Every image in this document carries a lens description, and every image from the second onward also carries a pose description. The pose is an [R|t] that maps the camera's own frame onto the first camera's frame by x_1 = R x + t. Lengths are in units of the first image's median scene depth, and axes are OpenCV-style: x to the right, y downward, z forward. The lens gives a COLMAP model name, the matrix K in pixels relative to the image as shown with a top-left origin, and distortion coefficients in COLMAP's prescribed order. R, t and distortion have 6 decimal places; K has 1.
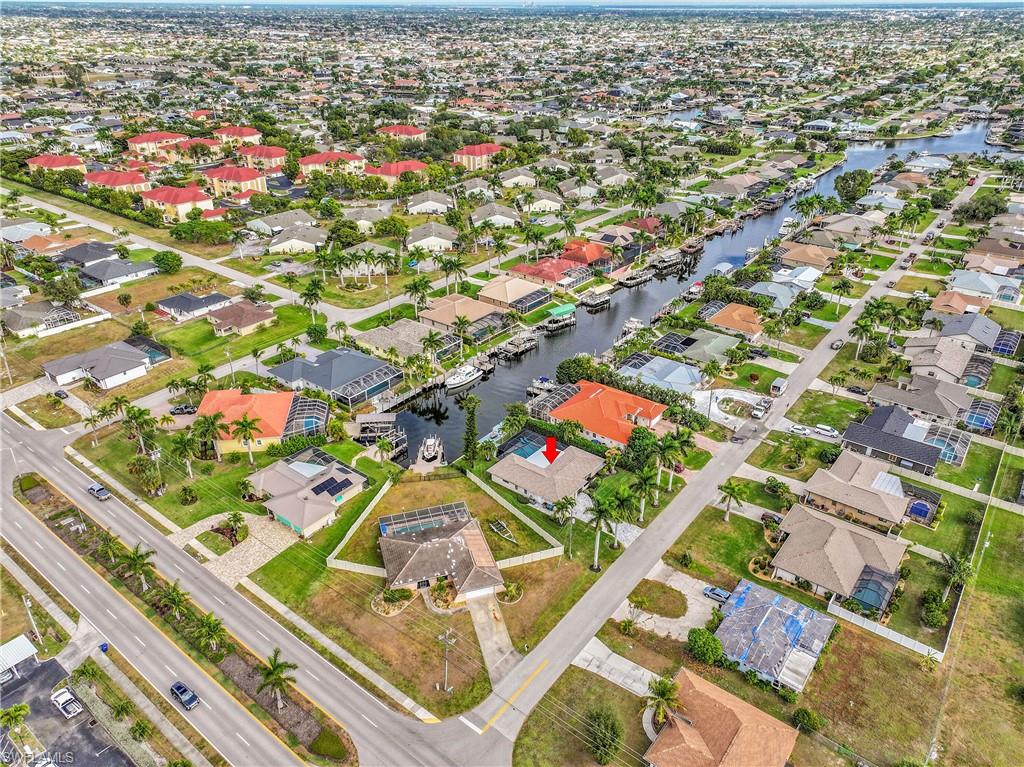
lens RADIAL K [[719.1, 0, 515.1], [0, 719.1, 378.7], [0, 0, 1]] dist [-0.000999, 0.019895]
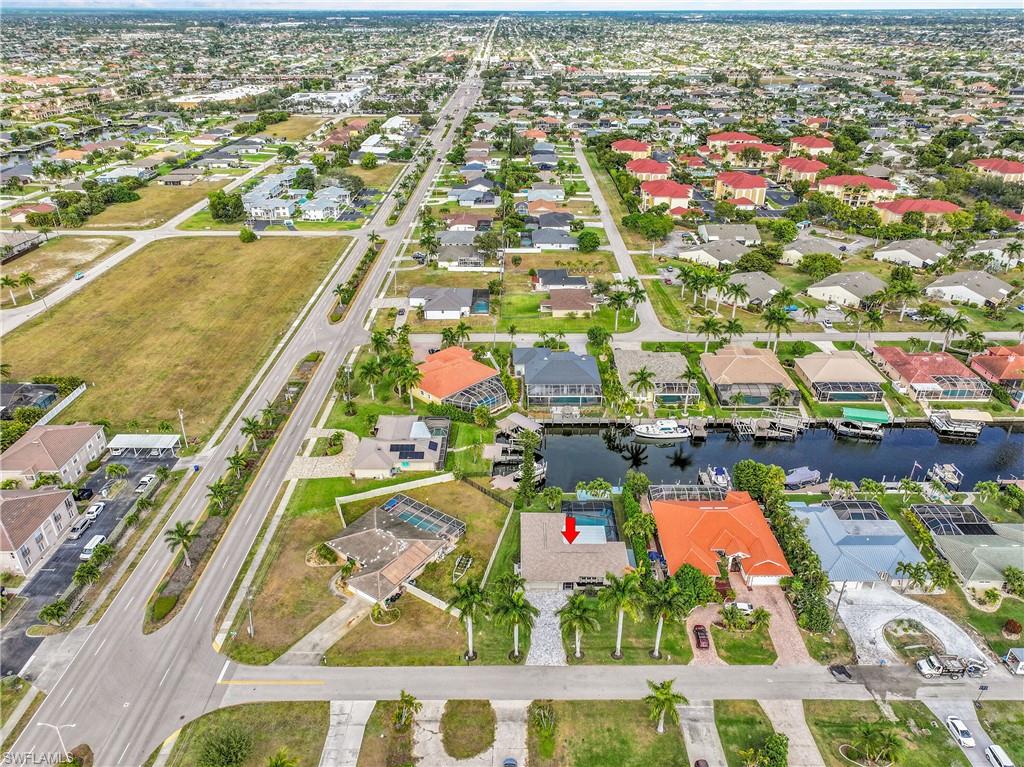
lens RADIAL K [[719.1, 0, 515.1], [0, 719.1, 378.7], [0, 0, 1]] dist [-0.000999, 0.019895]
pose [[0.611982, 0.360790, -0.703782, 0.435952], [-0.365896, 0.918080, 0.152480, -0.135256], [0.701141, 0.164196, 0.693860, 0.257256]]
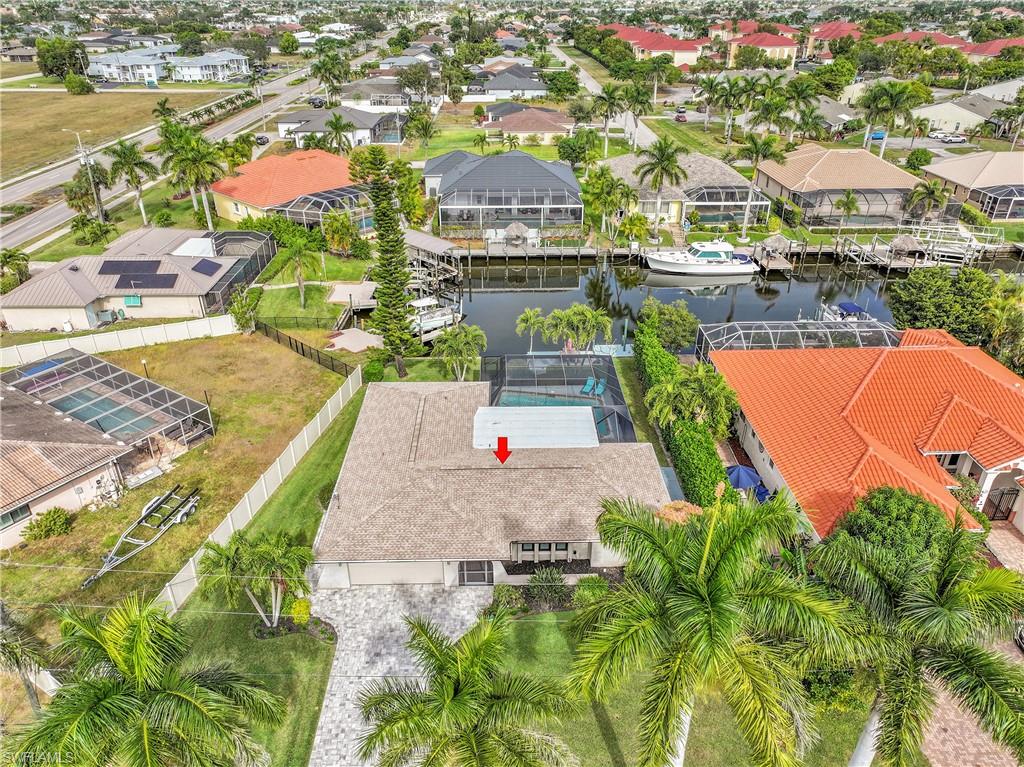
lens RADIAL K [[719.1, 0, 515.1], [0, 719.1, 378.7], [0, 0, 1]] dist [-0.000999, 0.019895]
pose [[0.632471, 0.363627, -0.683927, 0.193785], [-0.357619, 0.920303, 0.158589, 0.036749], [0.687088, 0.144282, 0.712105, 0.638086]]
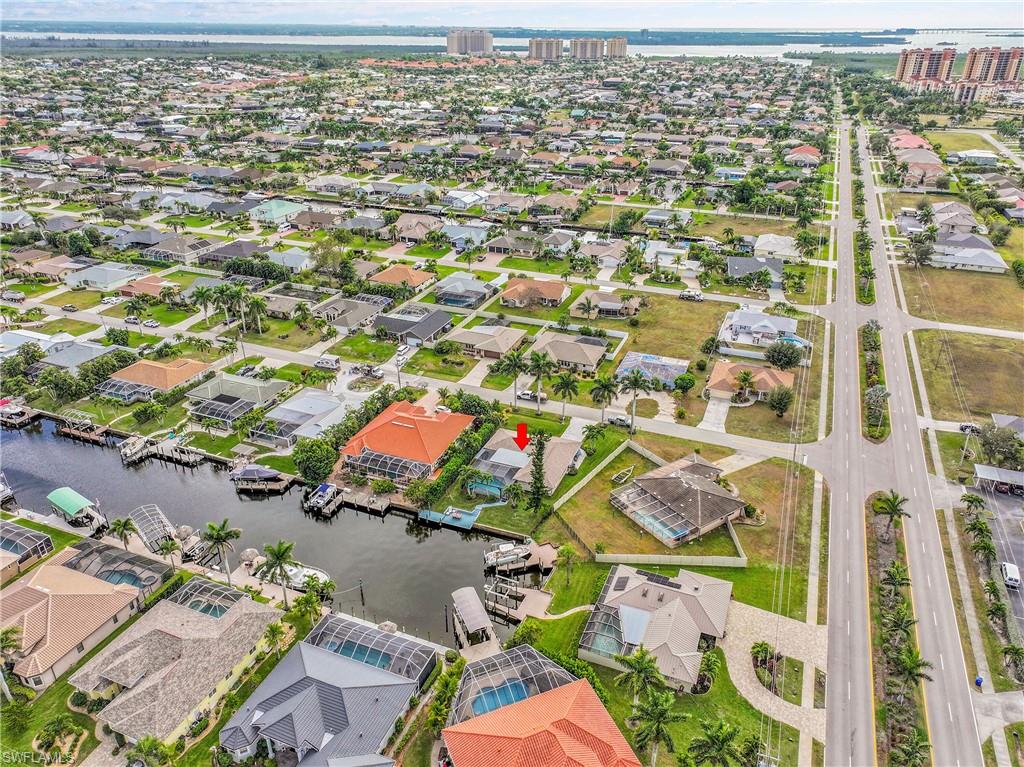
lens RADIAL K [[719.1, 0, 515.1], [0, 719.1, 378.7], [0, 0, 1]] dist [-0.000999, 0.019895]
pose [[-0.269163, -0.428881, 0.862329, -0.616120], [0.443133, 0.739816, 0.506266, -0.377500], [-0.855093, 0.518395, -0.009080, 0.779204]]
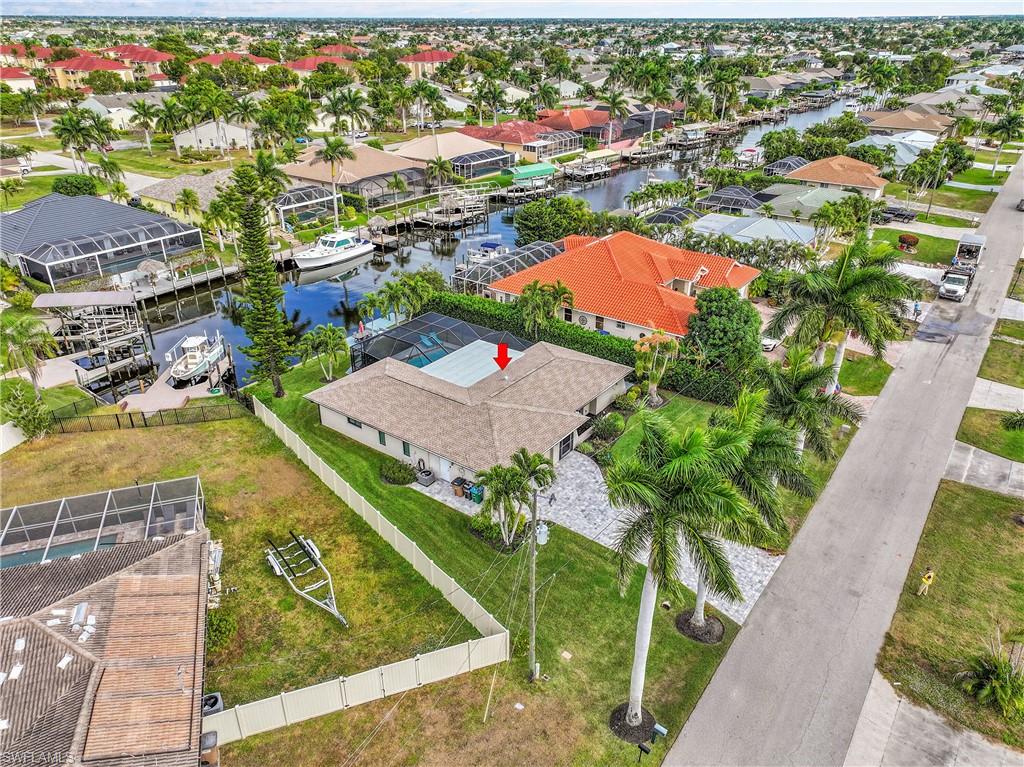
lens RADIAL K [[707.0, 0, 514.3], [0, 707.0, 403.2], [0, 0, 1]] dist [-0.000331, -0.000188]
pose [[0.999697, -0.012259, 0.021345, 0.045482], [0.011894, 0.999783, 0.017126, 0.101349], [-0.021550, -0.016867, 0.999625, 0.518285]]
